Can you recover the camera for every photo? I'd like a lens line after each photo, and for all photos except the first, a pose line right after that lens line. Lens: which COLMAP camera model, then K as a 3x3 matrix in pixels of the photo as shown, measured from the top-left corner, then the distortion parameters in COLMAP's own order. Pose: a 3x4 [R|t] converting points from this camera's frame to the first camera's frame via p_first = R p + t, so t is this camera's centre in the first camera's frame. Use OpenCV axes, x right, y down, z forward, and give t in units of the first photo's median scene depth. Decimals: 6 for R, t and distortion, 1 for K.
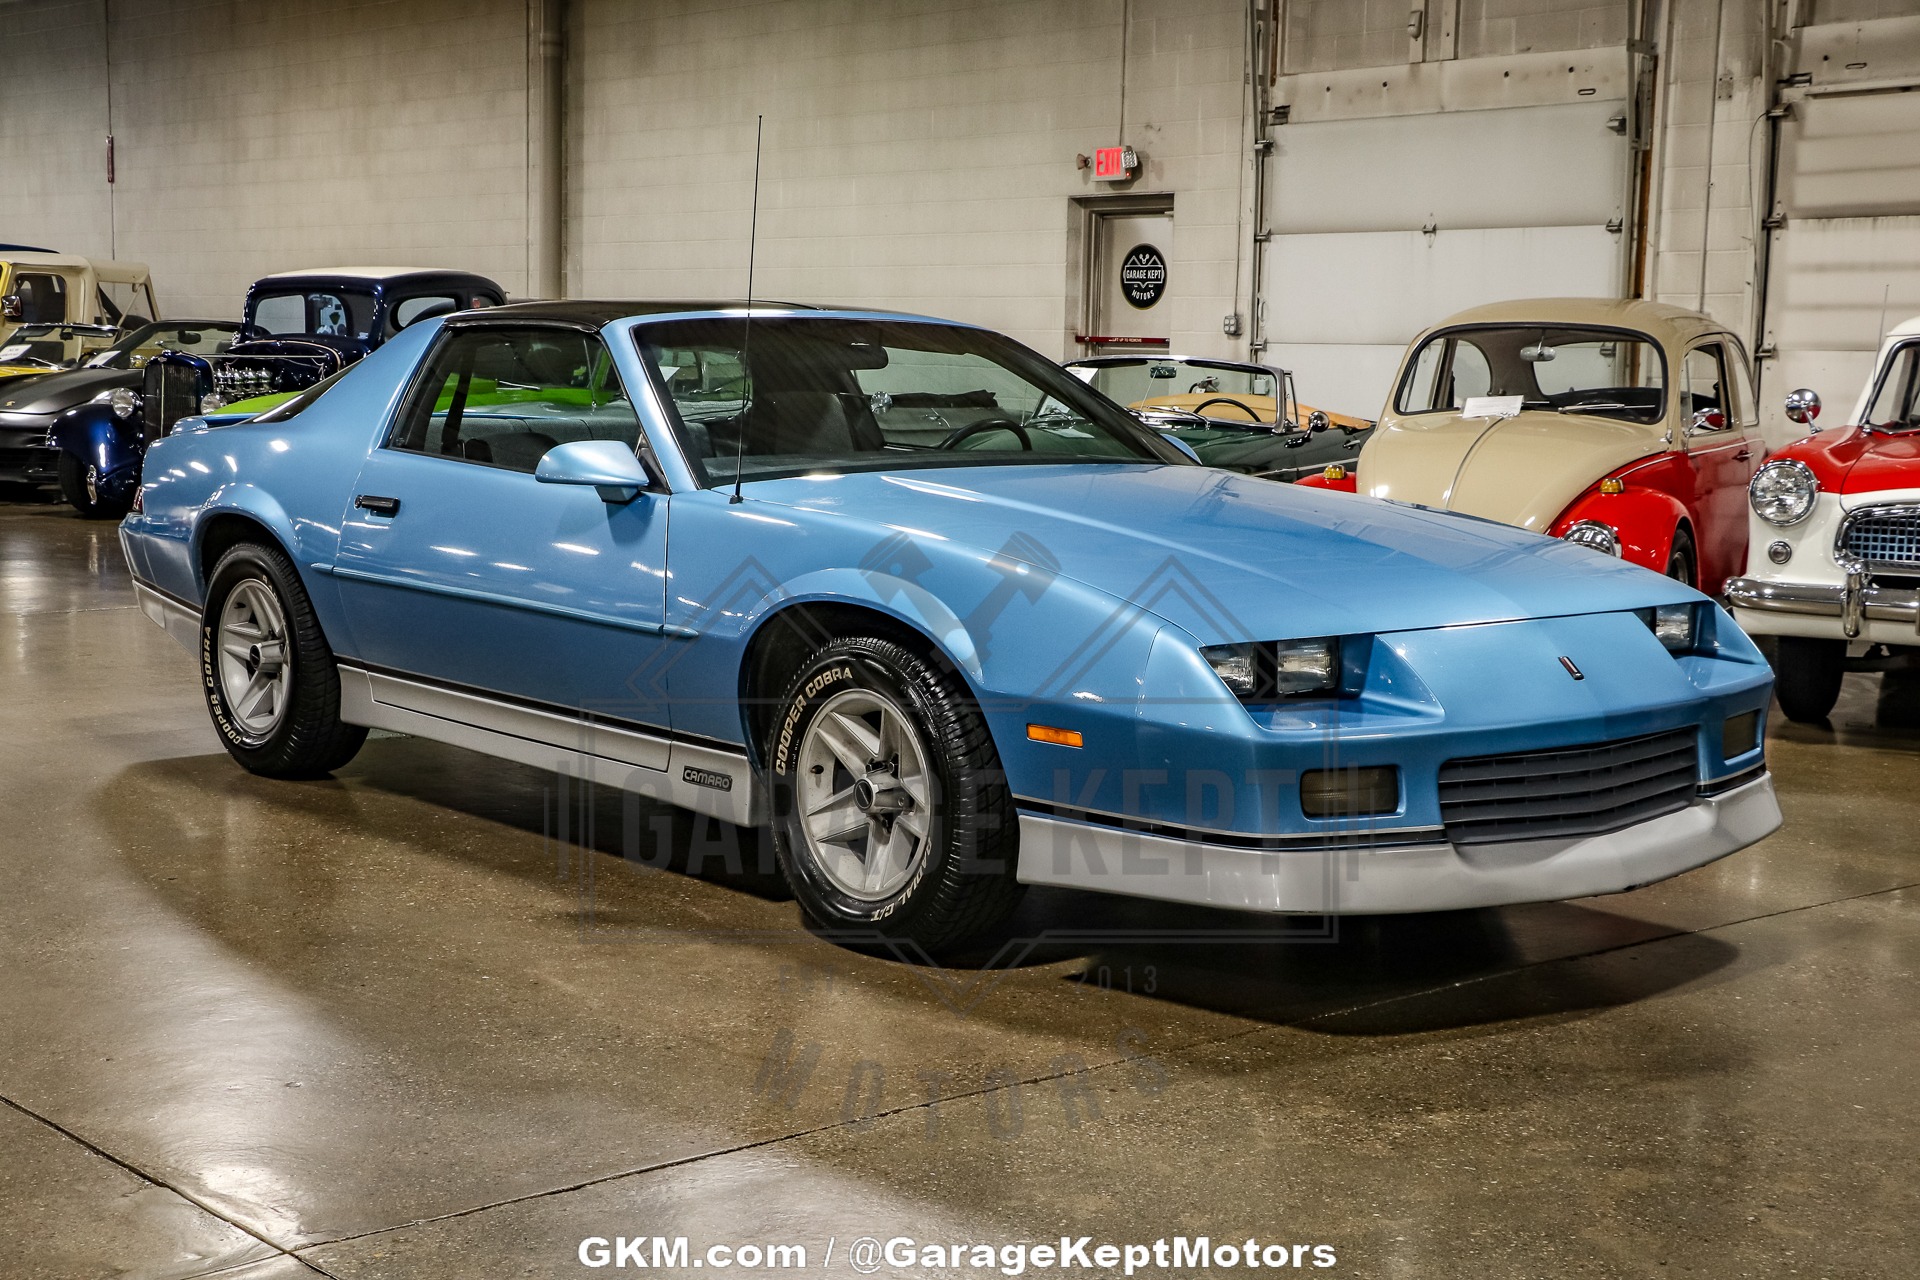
lens RADIAL K [[2612.0, 0, 960.0], [0, 2612.0, 640.0], [0, 0, 1]] dist [0.010520, 0.377311]
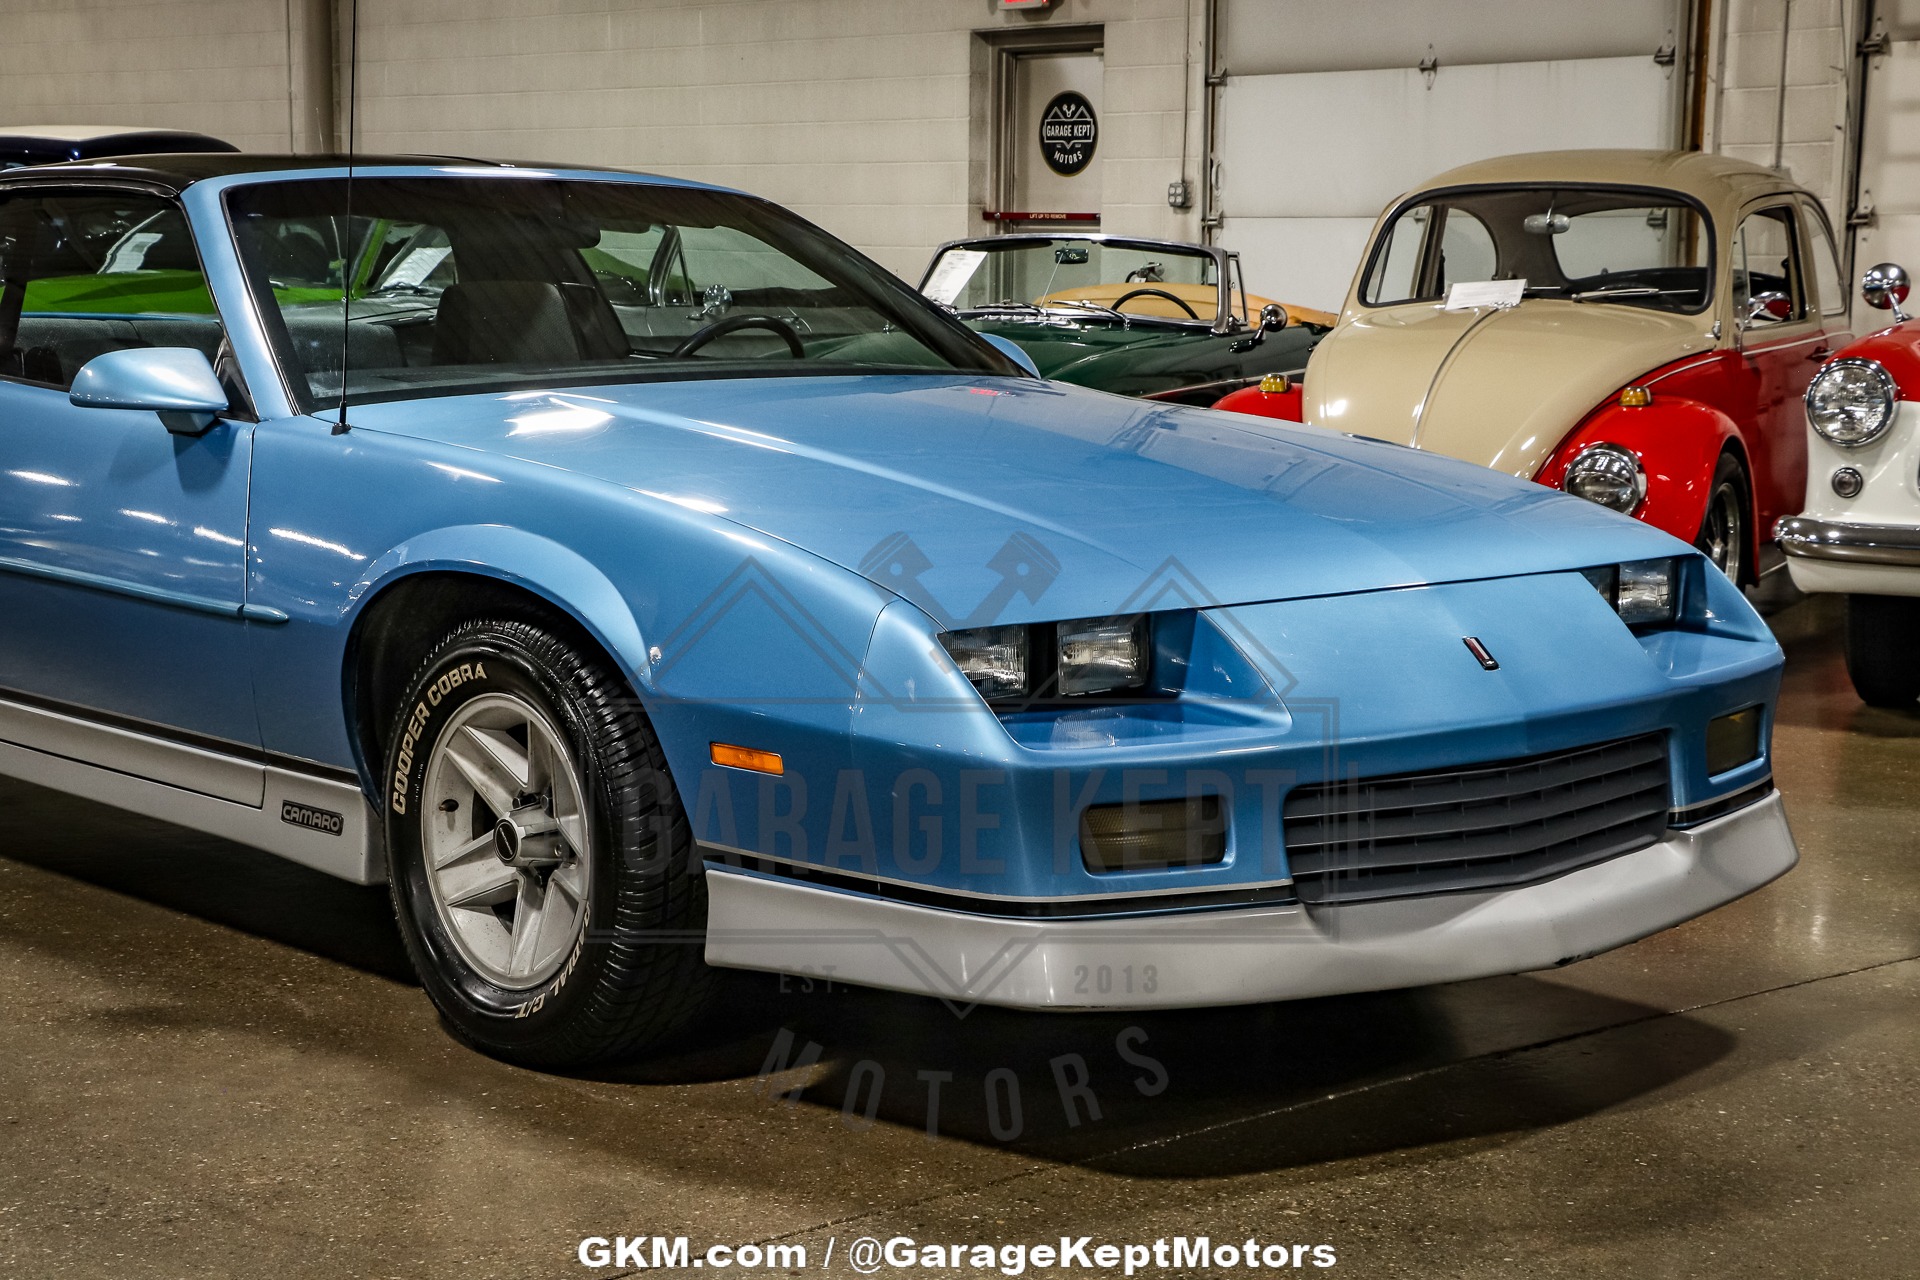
lens RADIAL K [[3242.4, 0, 960.0], [0, 3242.4, 640.0], [0, 0, 1]] dist [0.133562, 0.469490]
pose [[0.999836, -0.011983, 0.013576, 0.041882], [0.011807, 0.999846, 0.012984, -0.003233], [-0.013730, -0.012822, 0.999824, 0.060023]]
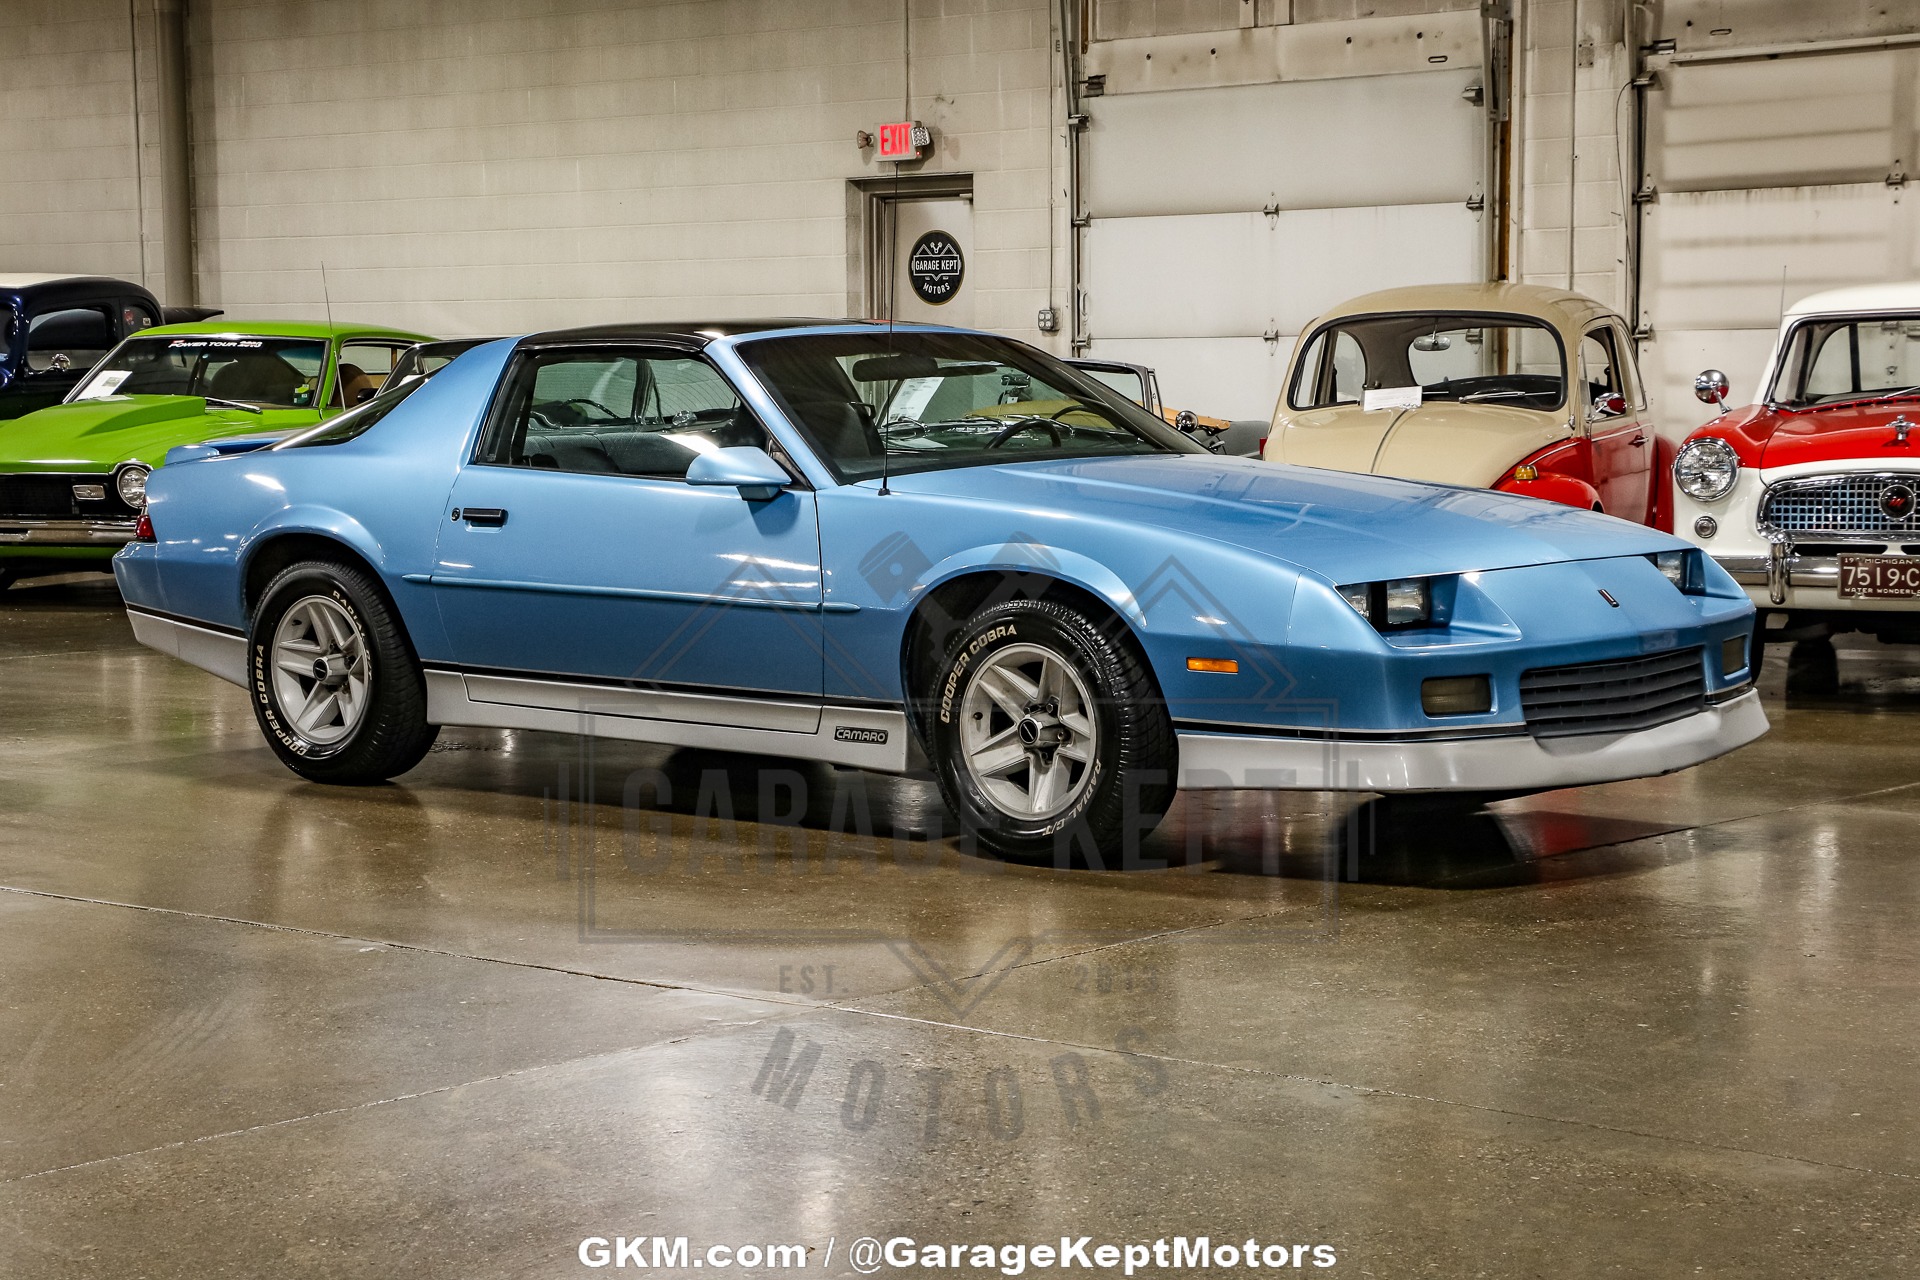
lens RADIAL K [[3533.3, 0, 960.0], [0, 3533.3, 640.0], [0, 0, 1]] dist [0.192816, 0.390453]
pose [[0.990375, -0.040128, 0.132467, -0.154484], [0.043906, 0.998704, -0.025722, 0.031719], [-0.131263, 0.031291, 0.990854, -0.329050]]
